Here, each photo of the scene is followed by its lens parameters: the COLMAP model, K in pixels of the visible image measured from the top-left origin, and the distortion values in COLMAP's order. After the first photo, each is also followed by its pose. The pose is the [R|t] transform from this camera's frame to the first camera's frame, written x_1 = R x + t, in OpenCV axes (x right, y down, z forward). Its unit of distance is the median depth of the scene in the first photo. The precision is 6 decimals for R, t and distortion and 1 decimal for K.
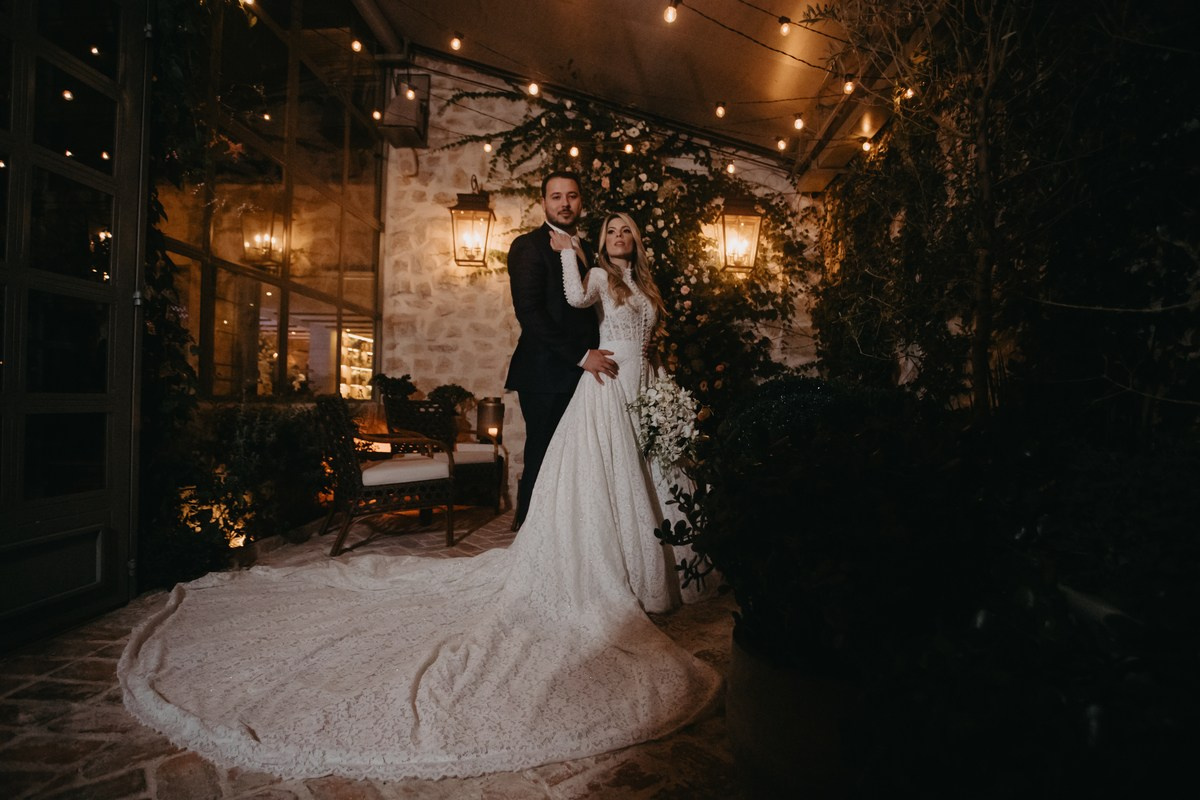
lens RADIAL K [[614.8, 0, 600.0], [0, 614.8, 400.0], [0, 0, 1]] dist [-0.056286, 0.000246]
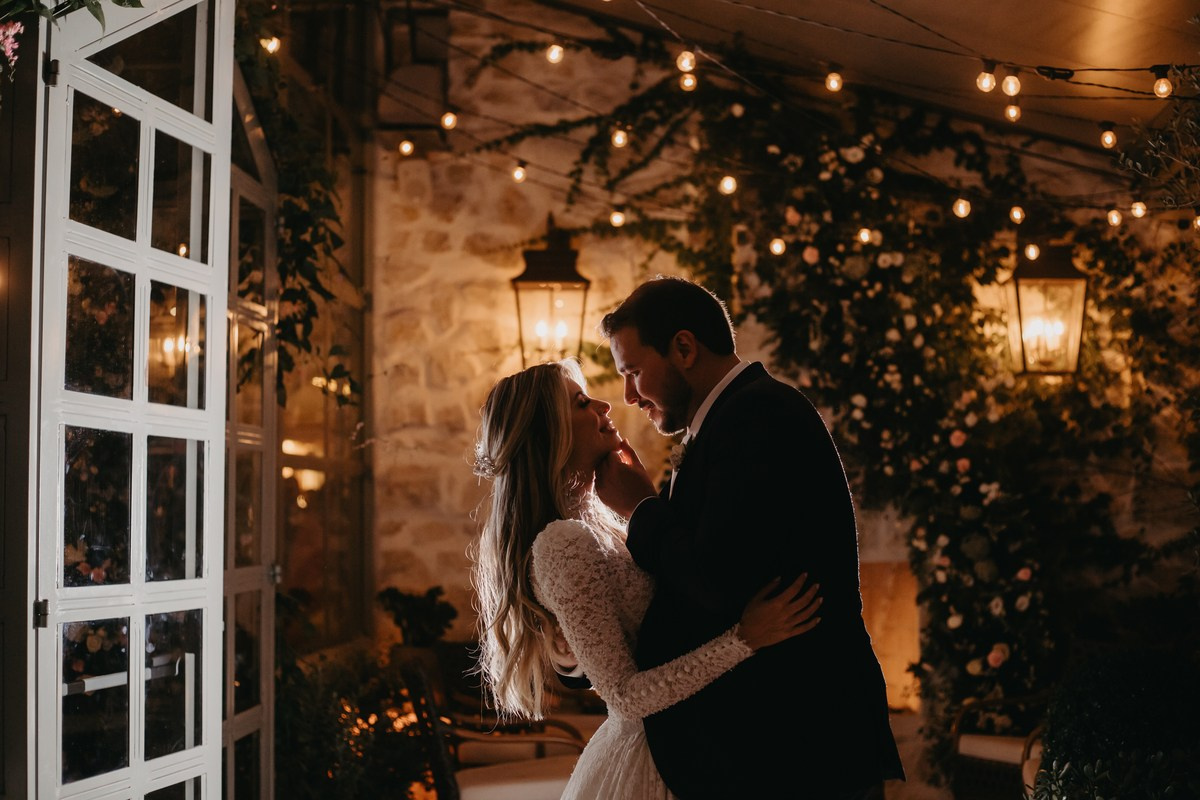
lens RADIAL K [[1788.9, 0, 600.0], [0, 1788.9, 400.0], [0, 0, 1]] dist [-0.074124, -0.084728]
pose [[0.999237, -0.032566, -0.021562, -0.128856], [0.031321, 0.997954, -0.055746, -0.109046], [0.023333, 0.055028, 0.998212, -0.547719]]
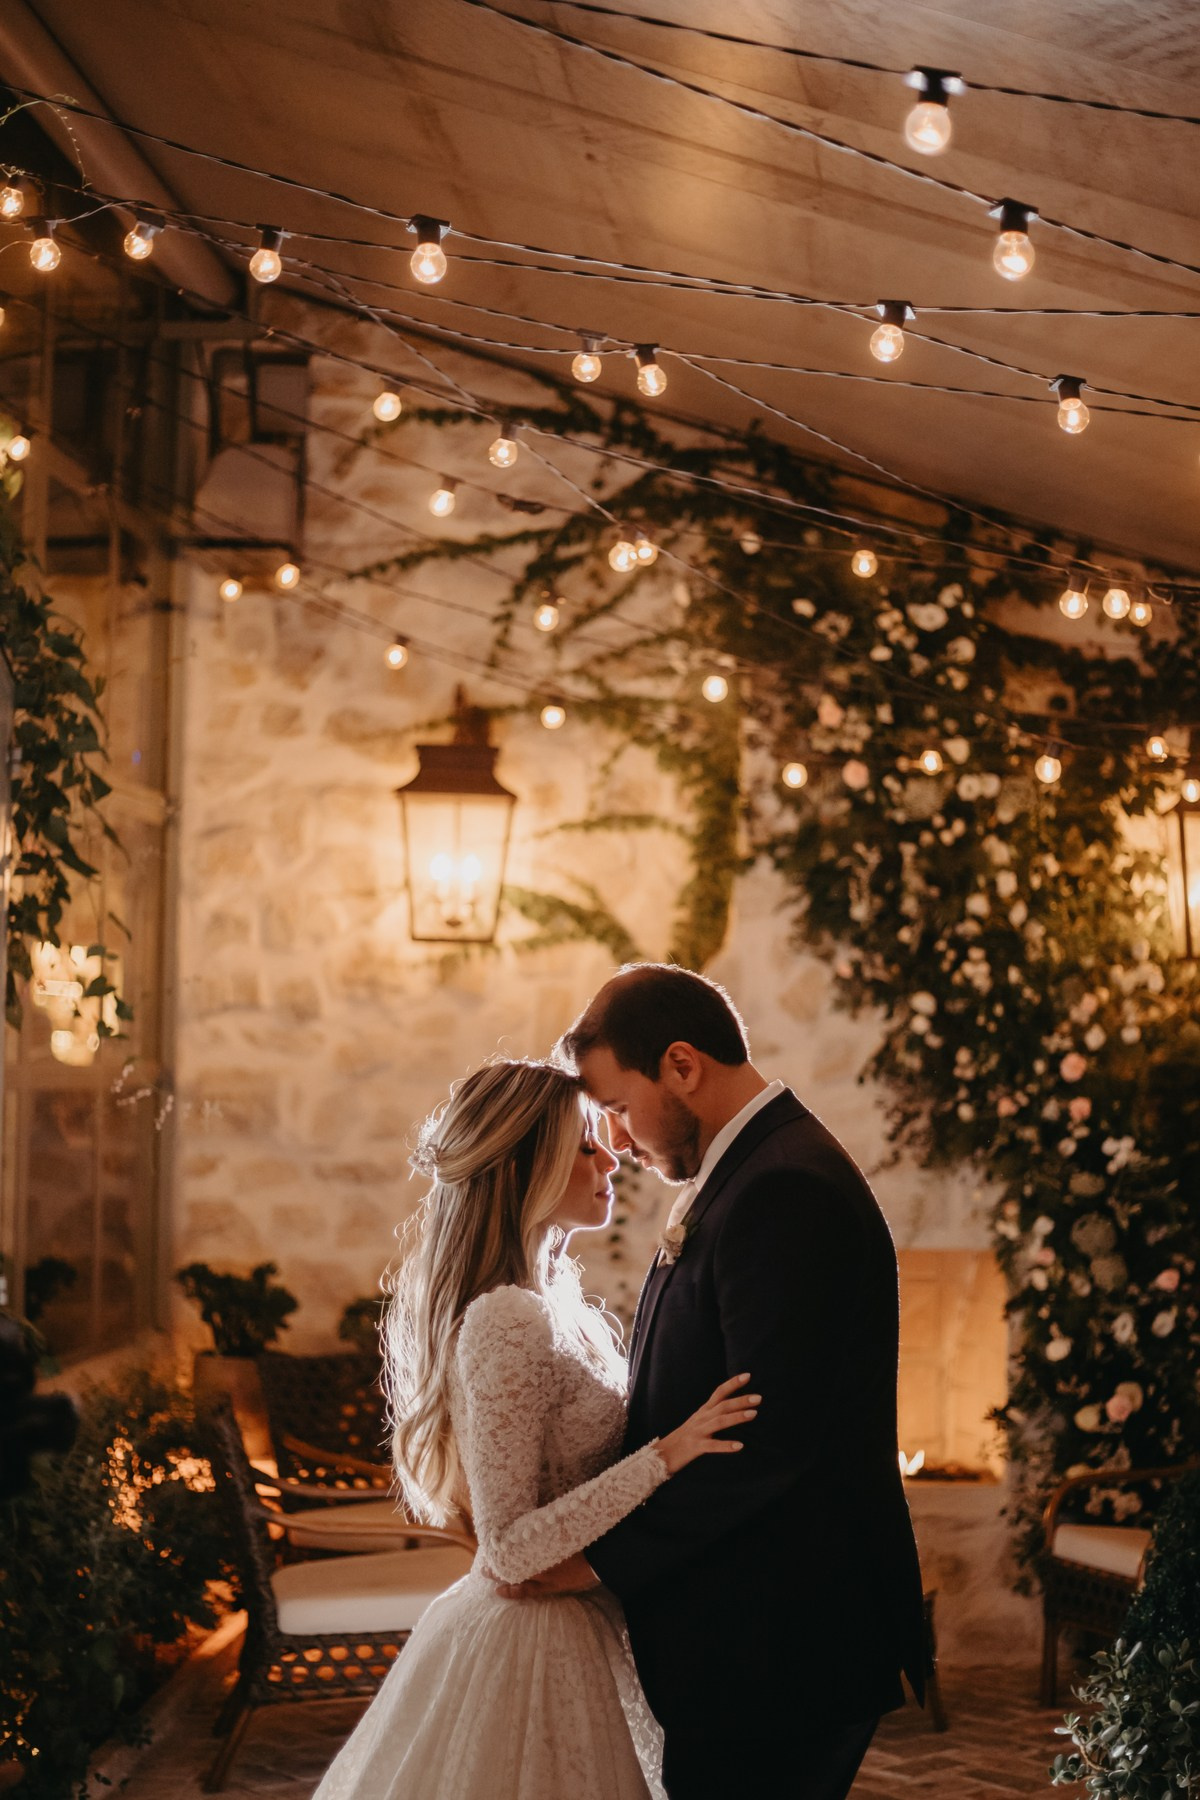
lens RADIAL K [[2930.3, 0, 604.1], [0, 2930.3, 977.7], [0, 0, 1]] dist [-0.097409, 0.057257]
pose [[0.999783, -0.004926, -0.020228, -0.088301], [0.004632, 0.999883, -0.014563, -0.171101], [0.020298, 0.014466, 0.999689, -0.627481]]
